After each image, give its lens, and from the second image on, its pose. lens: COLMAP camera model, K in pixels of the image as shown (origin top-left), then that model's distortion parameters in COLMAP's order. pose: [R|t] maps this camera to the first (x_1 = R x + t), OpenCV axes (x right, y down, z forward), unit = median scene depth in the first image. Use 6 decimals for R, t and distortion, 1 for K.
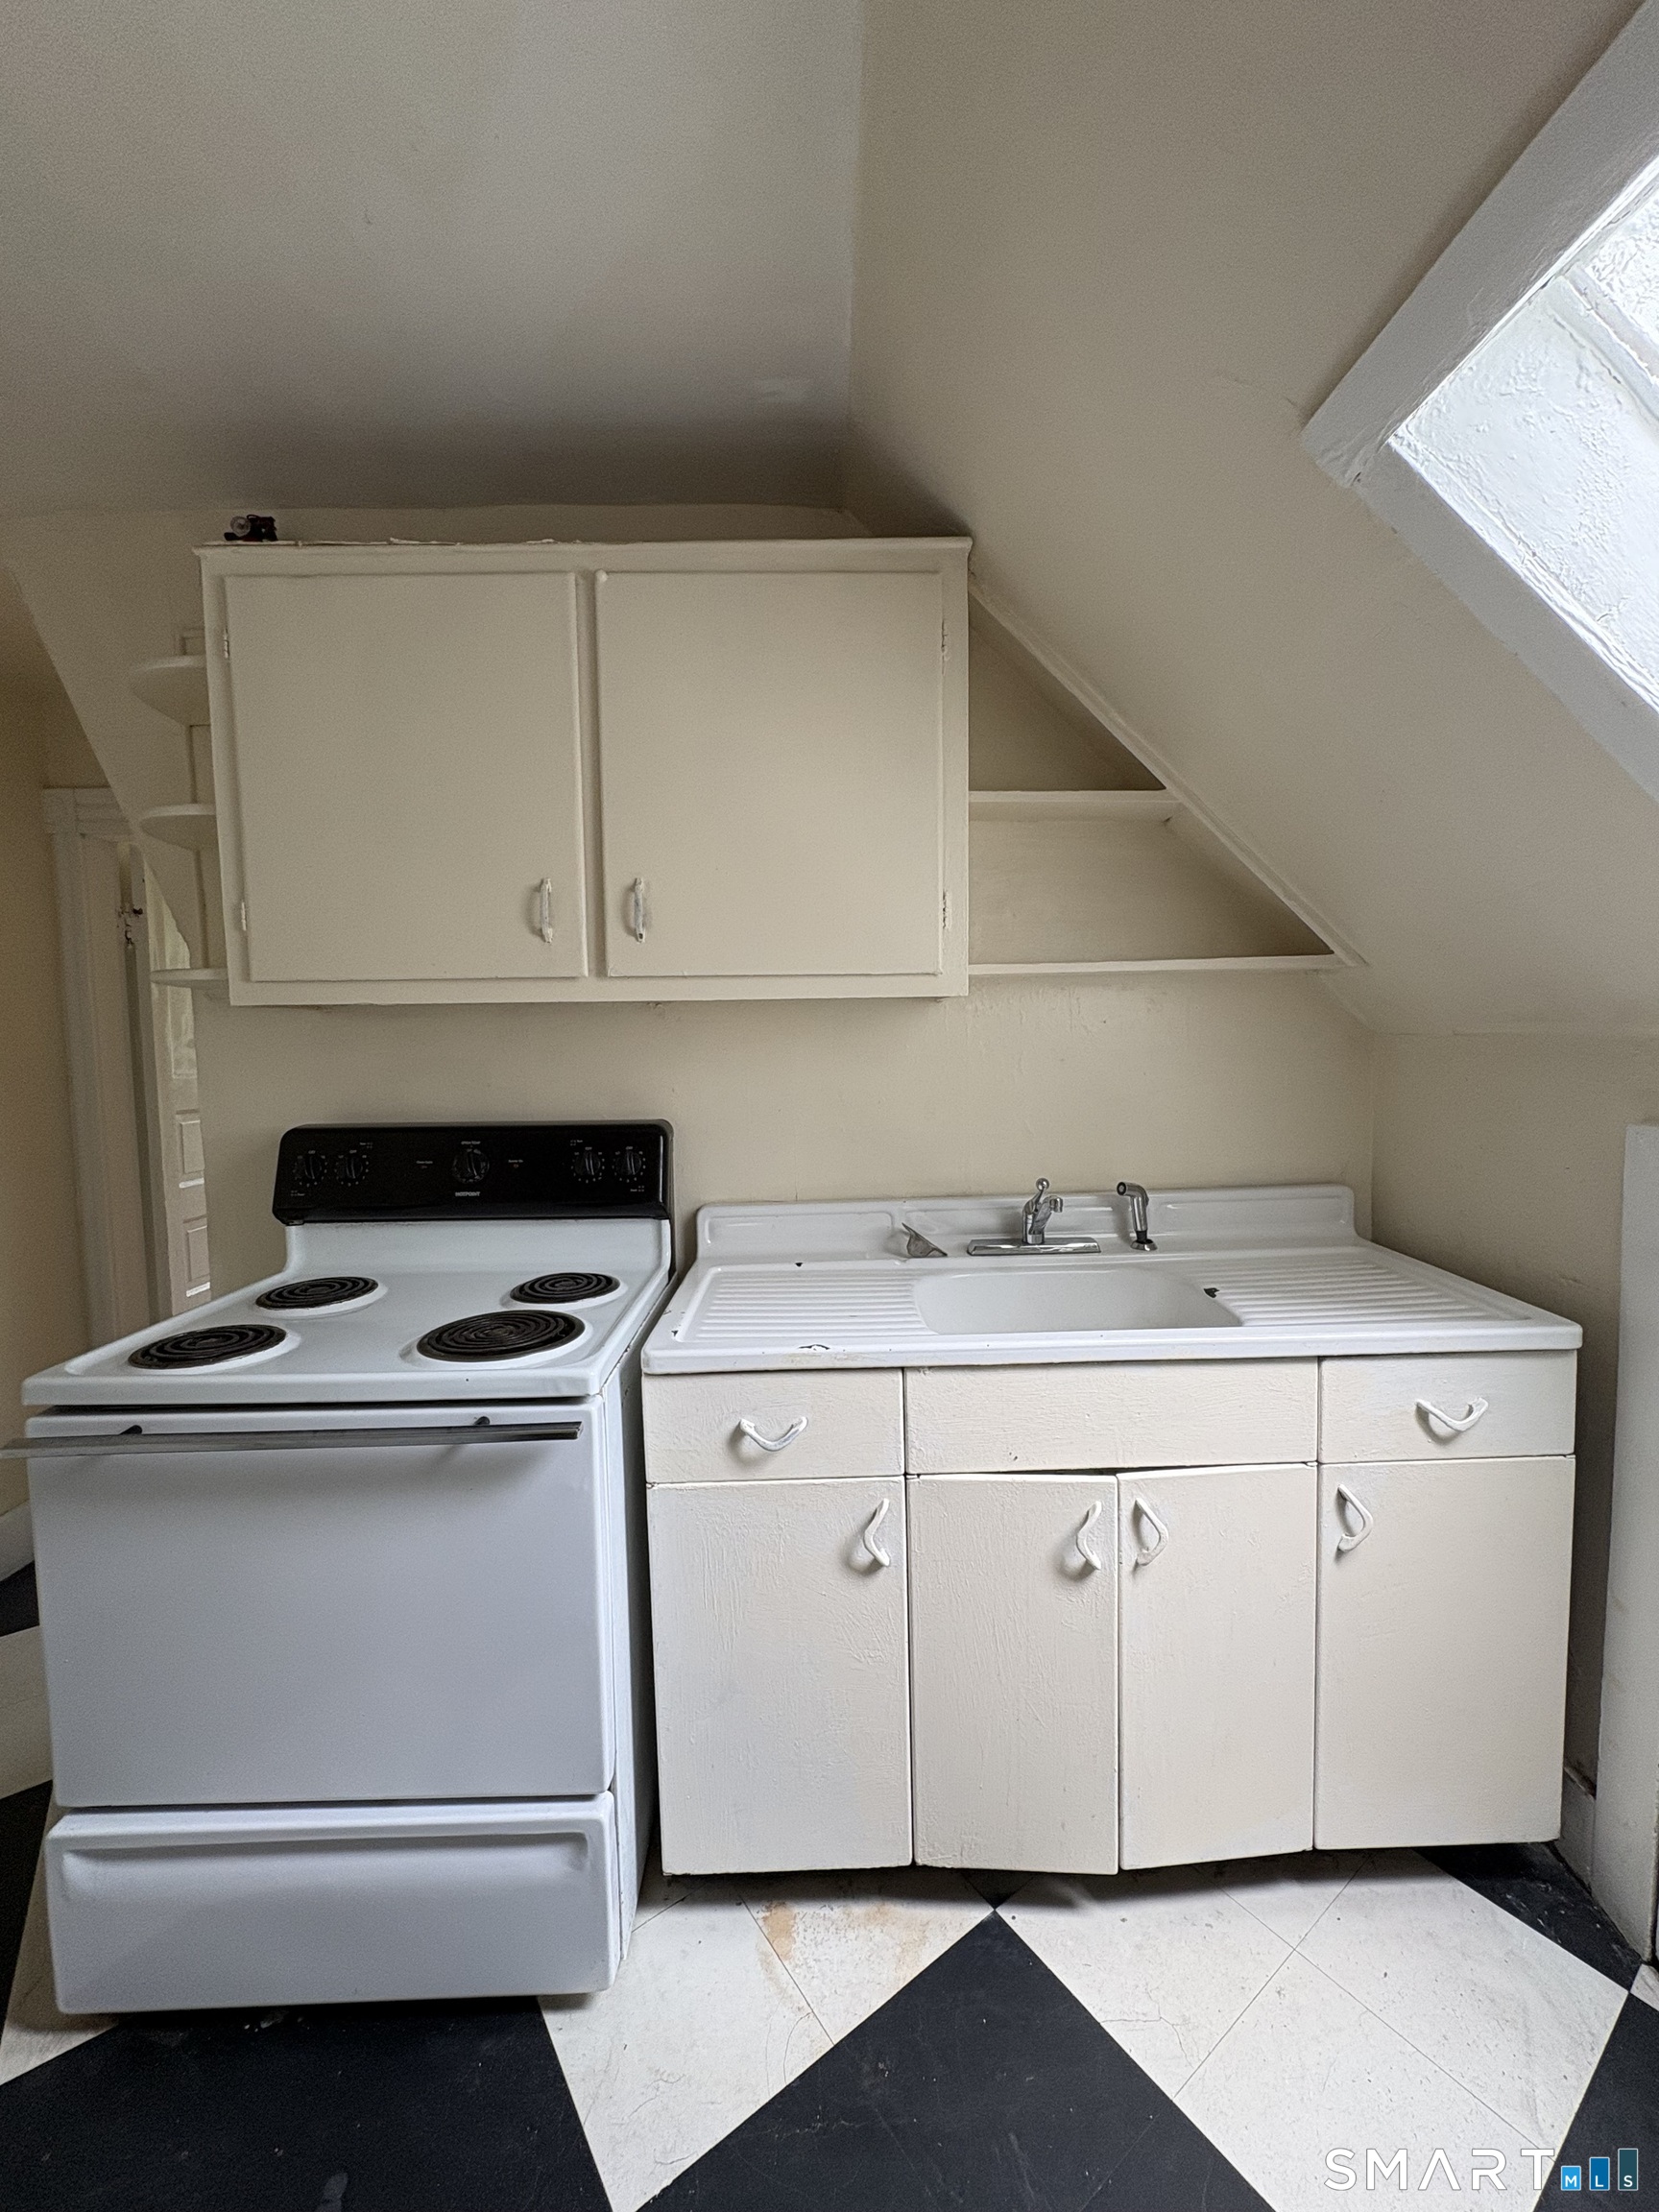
lens RADIAL K [[881.3, 0, 829.5], [0, 881.3, 1106.0], [0, 0, 1]] dist [0.001554, 0.000166]
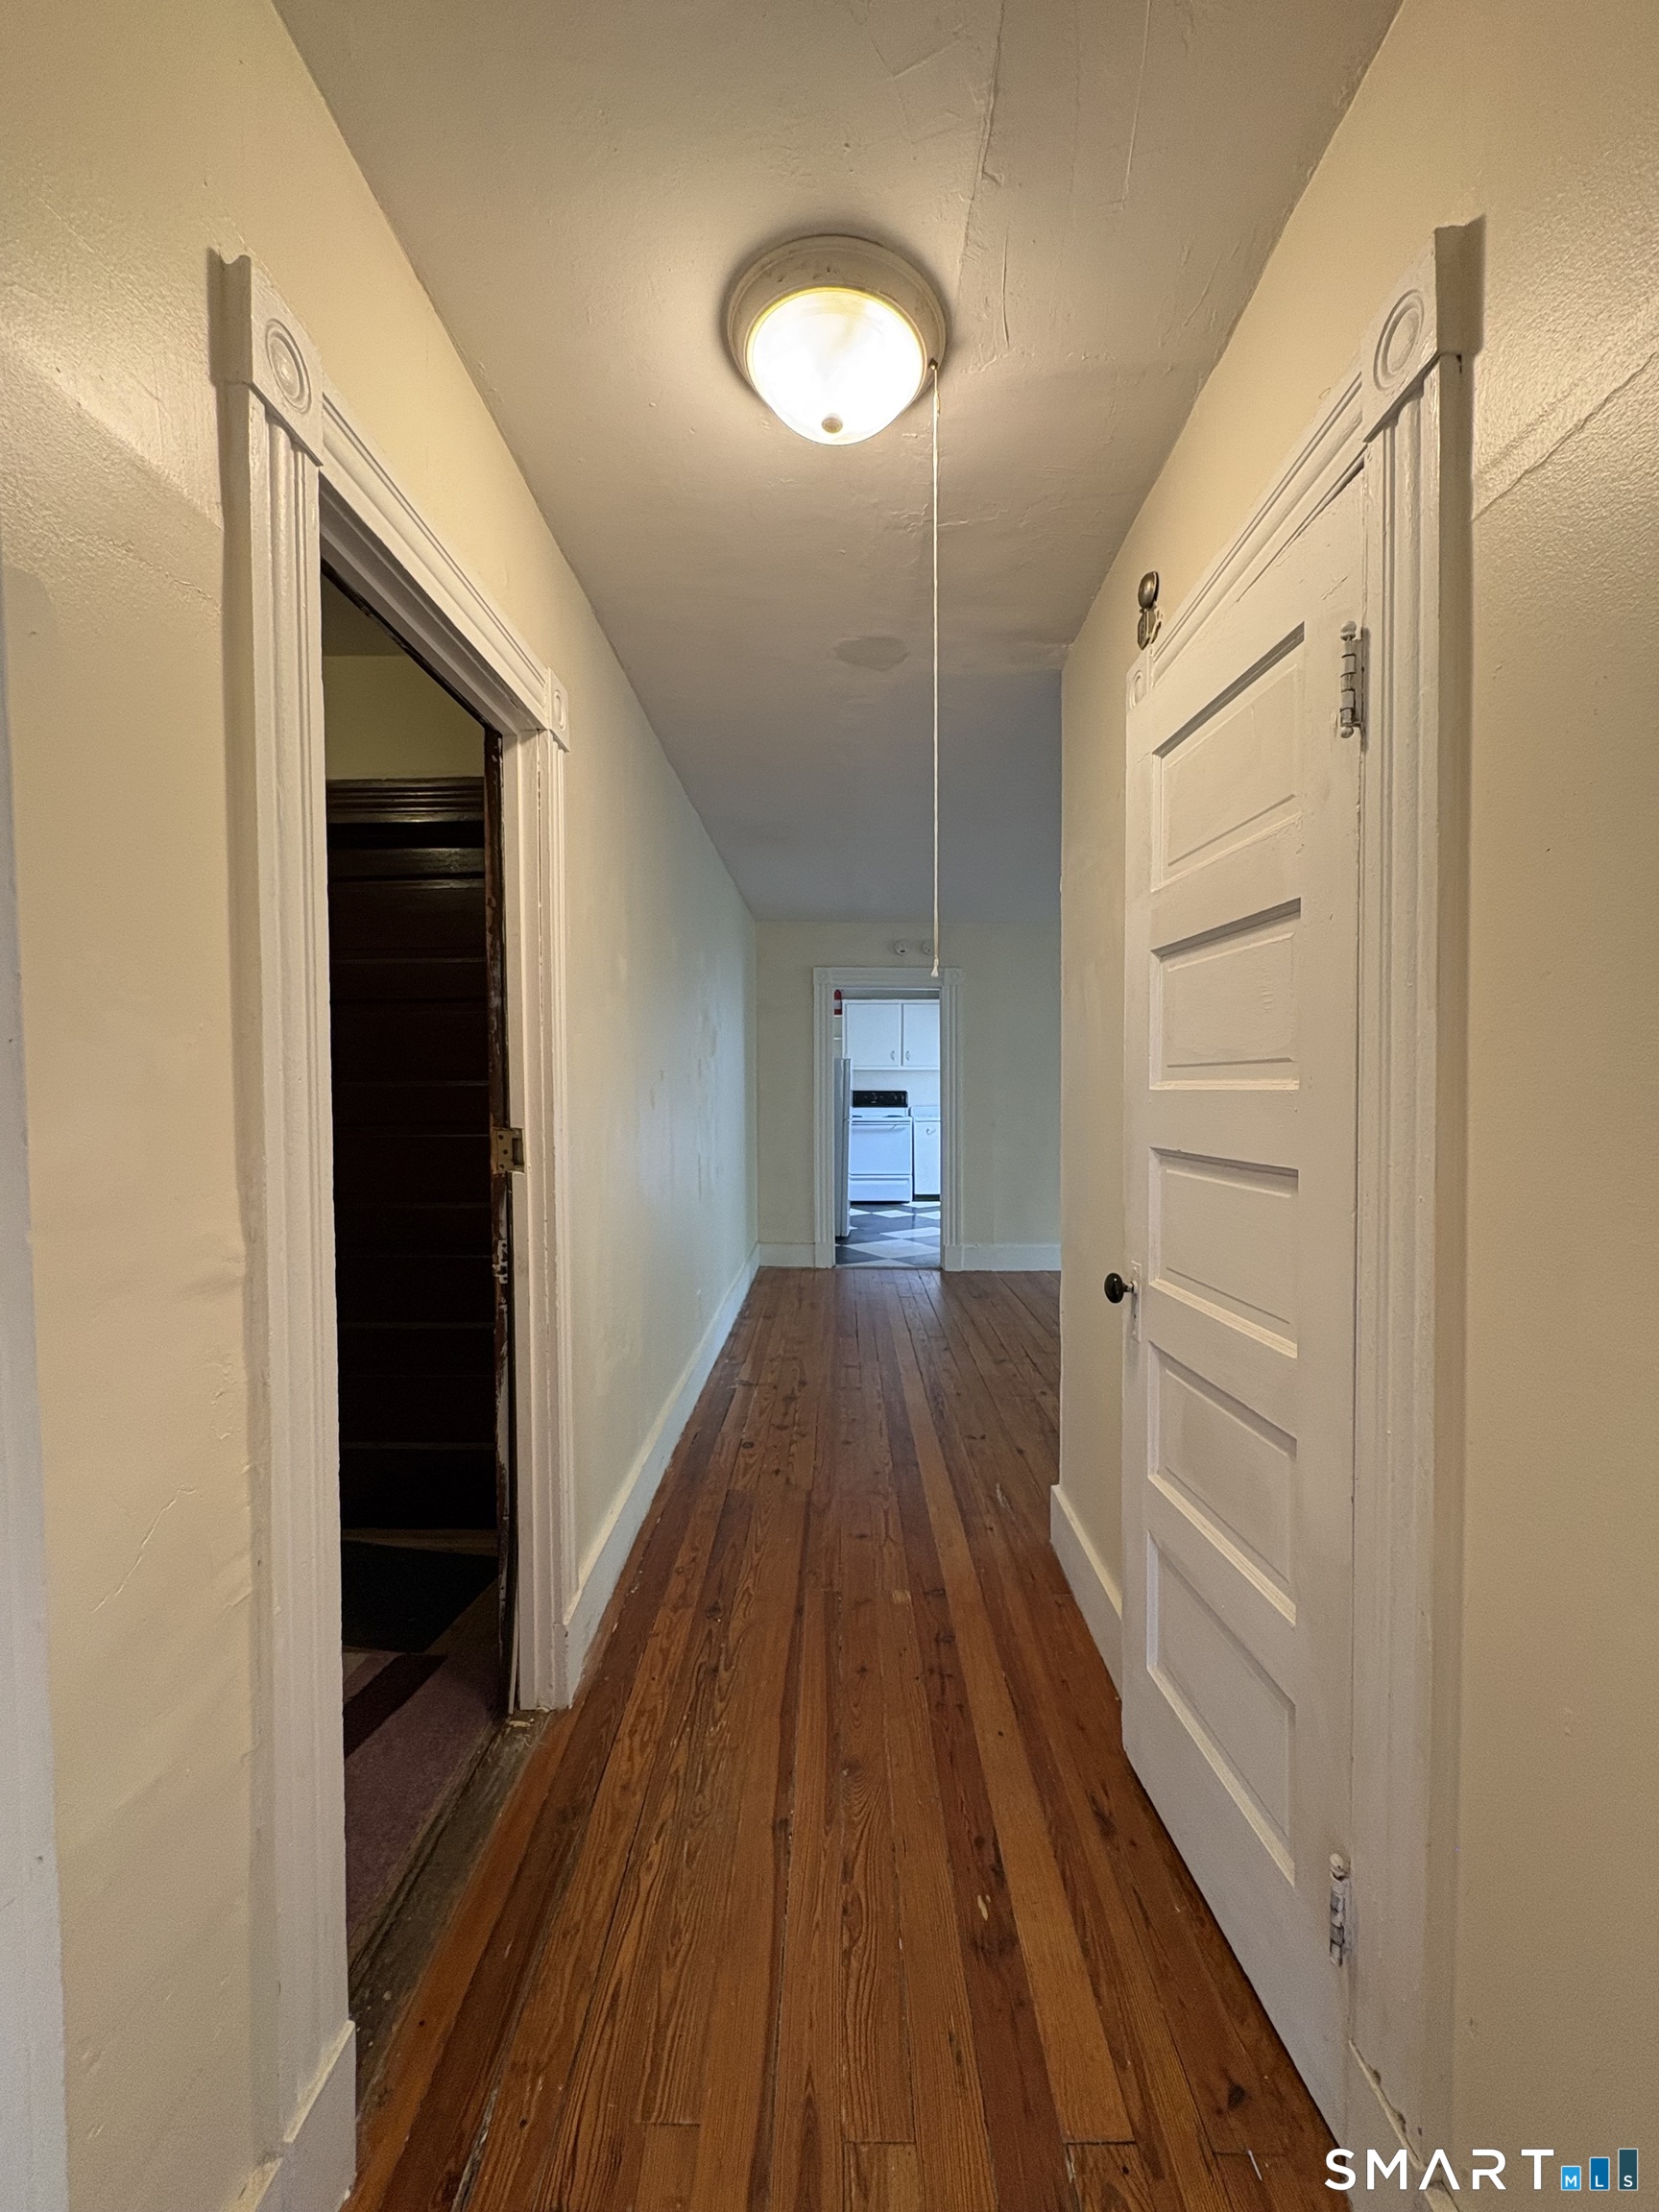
lens RADIAL K [[881.3, 0, 829.5], [0, 881.3, 1106.0], [0, 0, 1]] dist [0.001554, 0.000166]
pose [[0.999499, 0.015215, -0.027770, -0.597303], [-0.016185, 0.999256, -0.035016, 0.366661], [0.027216, 0.035448, 0.999001, -5.264619]]
